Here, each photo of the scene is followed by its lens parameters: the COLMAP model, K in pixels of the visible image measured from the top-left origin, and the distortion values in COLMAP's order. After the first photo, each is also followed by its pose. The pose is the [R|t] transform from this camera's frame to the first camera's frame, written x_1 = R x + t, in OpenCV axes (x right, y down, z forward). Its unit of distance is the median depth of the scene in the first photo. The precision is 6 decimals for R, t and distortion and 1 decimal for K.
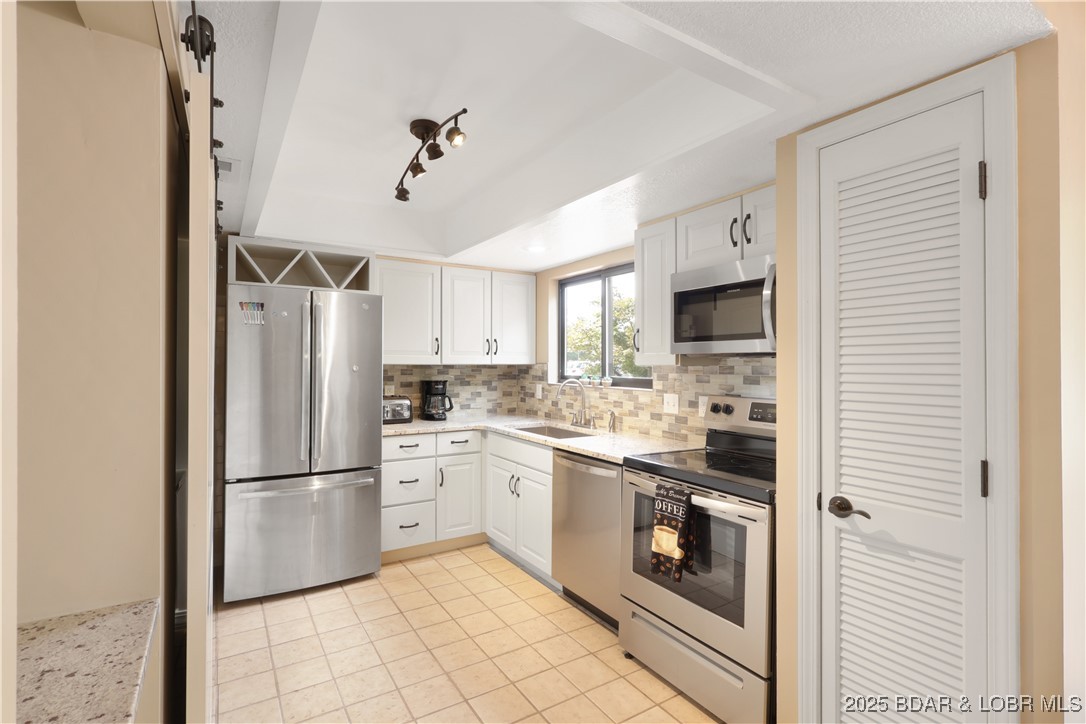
lens RADIAL K [[532.9, 0, 543.0], [0, 532.9, 362.0], [0, 0, 1]] dist [-0.002848, 0.000117]
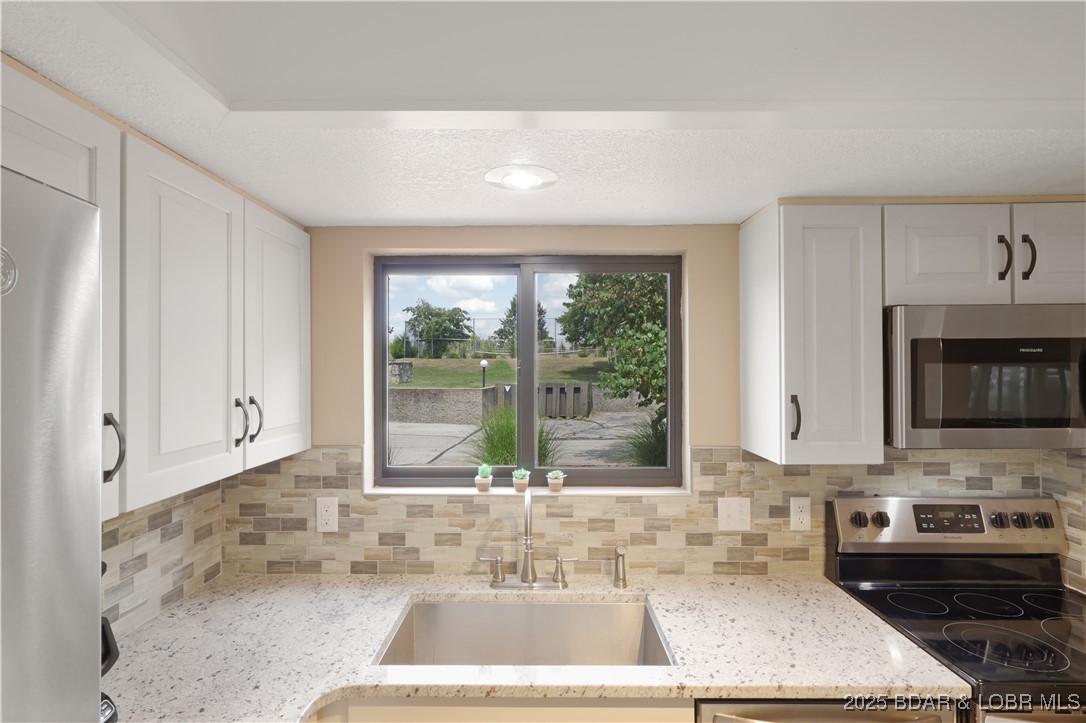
lens RADIAL K [[532.9, 0, 543.0], [0, 532.9, 361.5], [0, 0, 1]] dist [-0.002848, 0.000117]
pose [[0.531867, 0.008823, 0.846782, -0.336703], [-0.005962, 0.999960, -0.006674, -0.077084], [-0.846807, -0.001499, 0.531898, 0.792316]]
